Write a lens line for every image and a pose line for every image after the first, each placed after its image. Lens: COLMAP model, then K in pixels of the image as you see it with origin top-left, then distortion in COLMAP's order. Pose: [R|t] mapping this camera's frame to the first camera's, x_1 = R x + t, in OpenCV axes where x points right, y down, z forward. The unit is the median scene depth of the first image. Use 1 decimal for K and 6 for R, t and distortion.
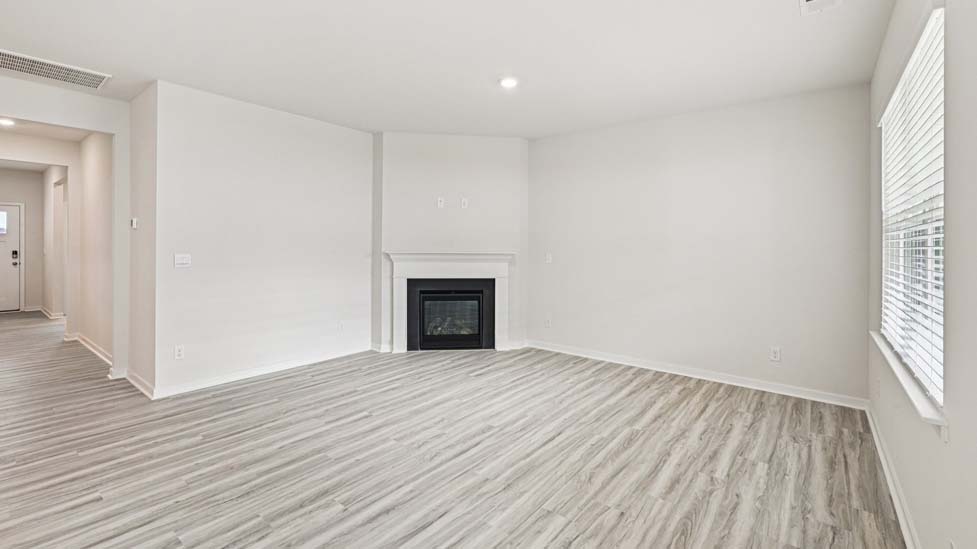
lens RADIAL K [[419.3, 0, 490.7], [0, 419.3, 248.7], [0, 0, 1]] dist [-0.002032, -0.000091]
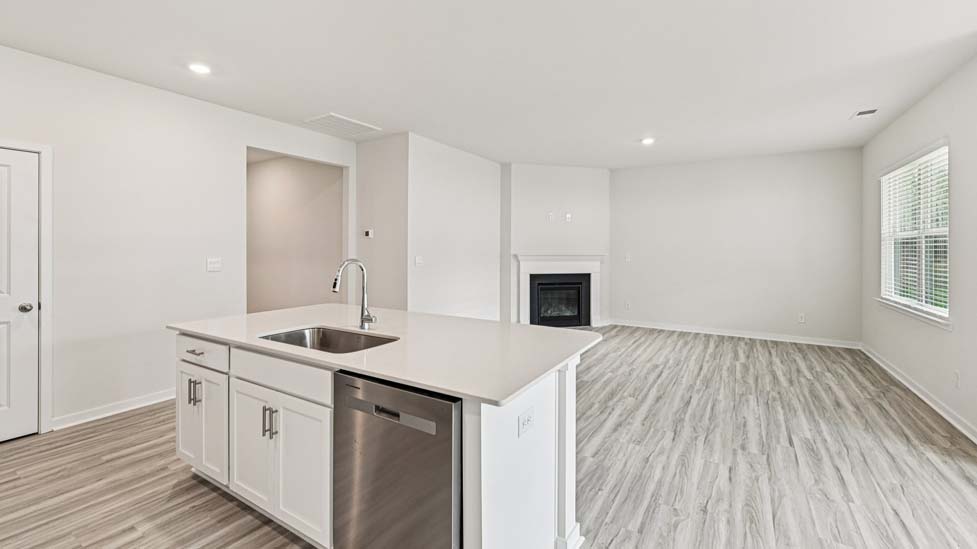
lens RADIAL K [[409.0, 0, 488.7], [0, 409.0, 247.0], [0, 0, 1]] dist [-0.002514, -0.000417]
pose [[0.992723, -0.004460, 0.120337, -0.482615], [0.005658, 0.999938, -0.009622, -0.002218], [-0.120286, 0.010232, 0.992687, -0.267631]]
